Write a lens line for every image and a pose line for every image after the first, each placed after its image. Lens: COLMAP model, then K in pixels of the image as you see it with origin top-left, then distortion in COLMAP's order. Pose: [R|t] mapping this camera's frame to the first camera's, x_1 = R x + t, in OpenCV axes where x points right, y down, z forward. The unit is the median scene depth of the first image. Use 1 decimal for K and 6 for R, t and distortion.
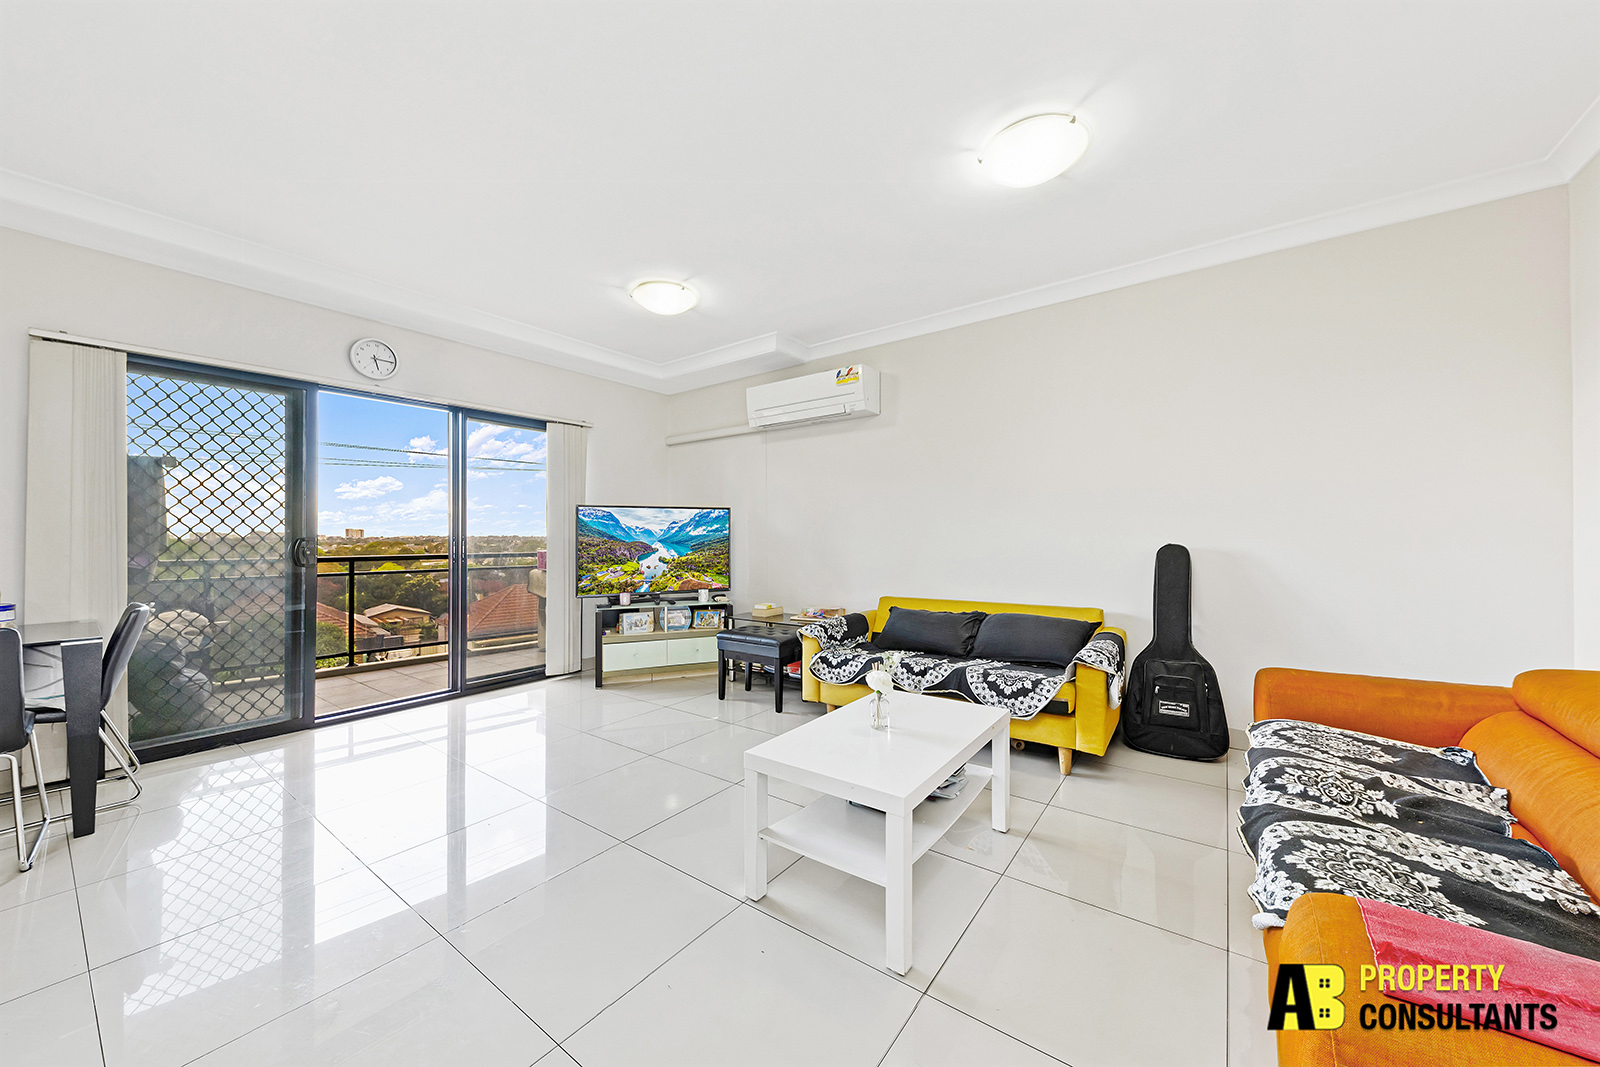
lens RADIAL K [[569.5, 0, 800.0], [0, 569.5, 533.5], [0, 0, 1]] dist [-0.037669, -0.000041]
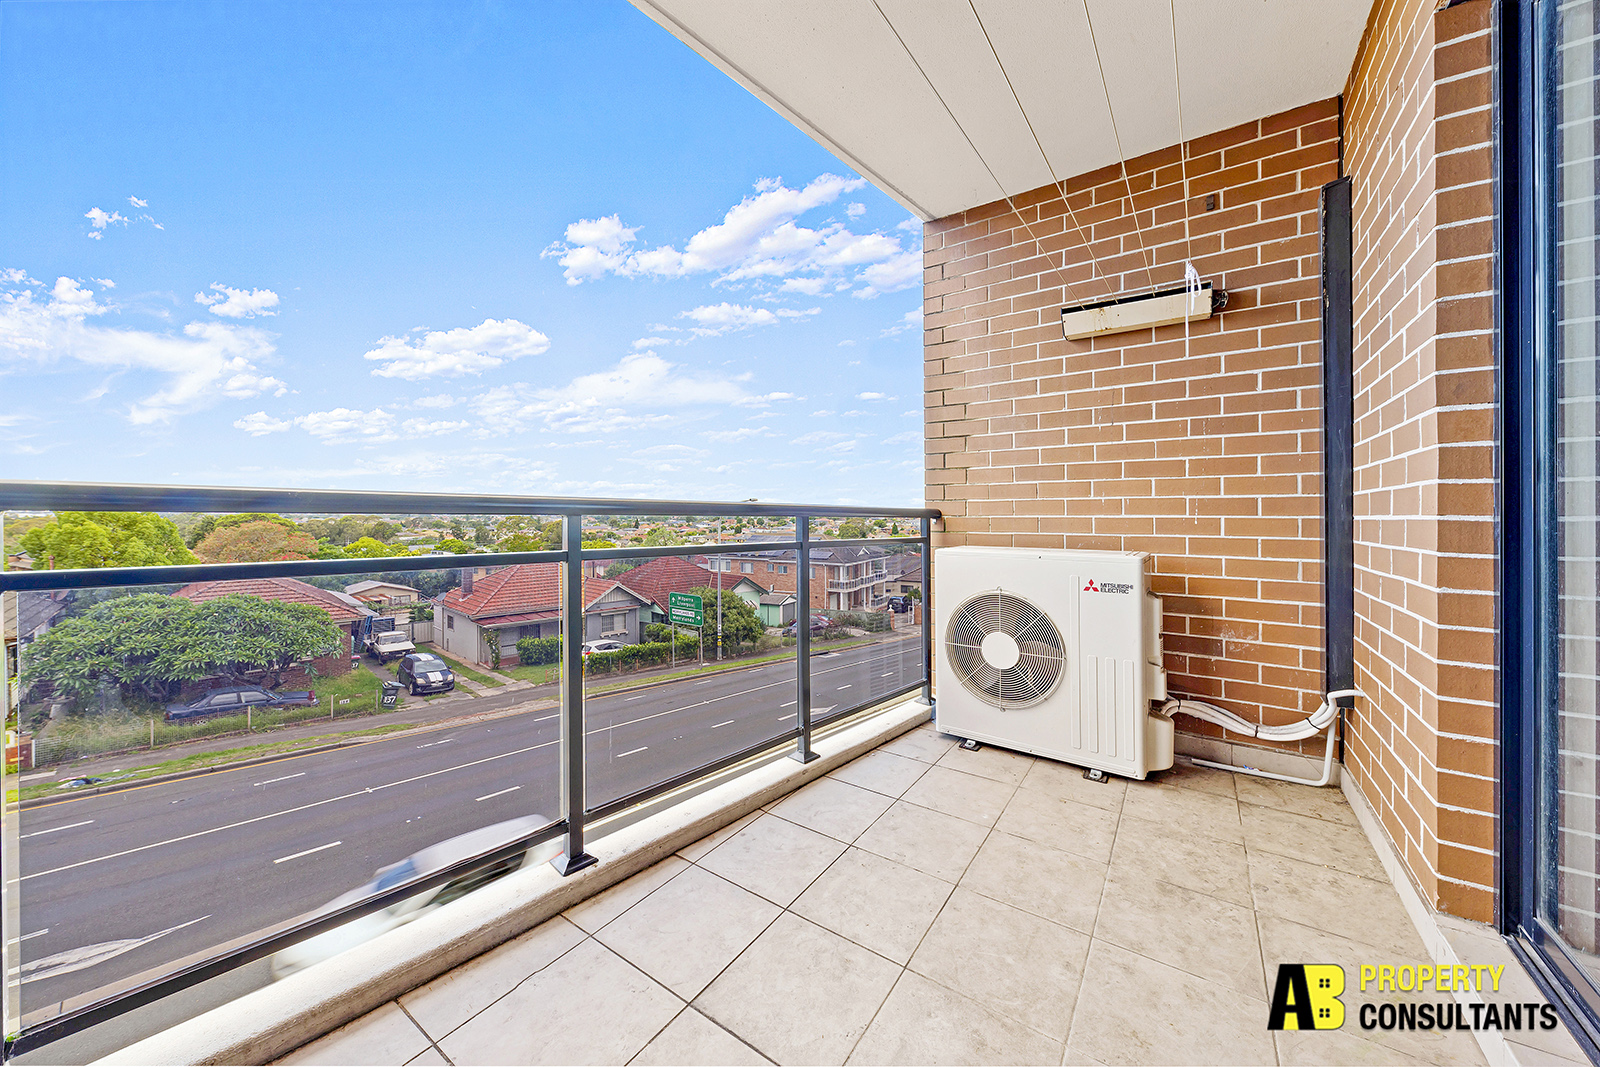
lens RADIAL K [[569.5, 0, 800.0], [0, 569.5, 533.5], [0, 0, 1]] dist [-0.037669, -0.000041]
pose [[0.999682, 0.003510, 0.024954, -0.545856], [-0.004554, 0.999110, 0.041933, 0.028773], [-0.024785, -0.042034, 0.998809, 0.601299]]
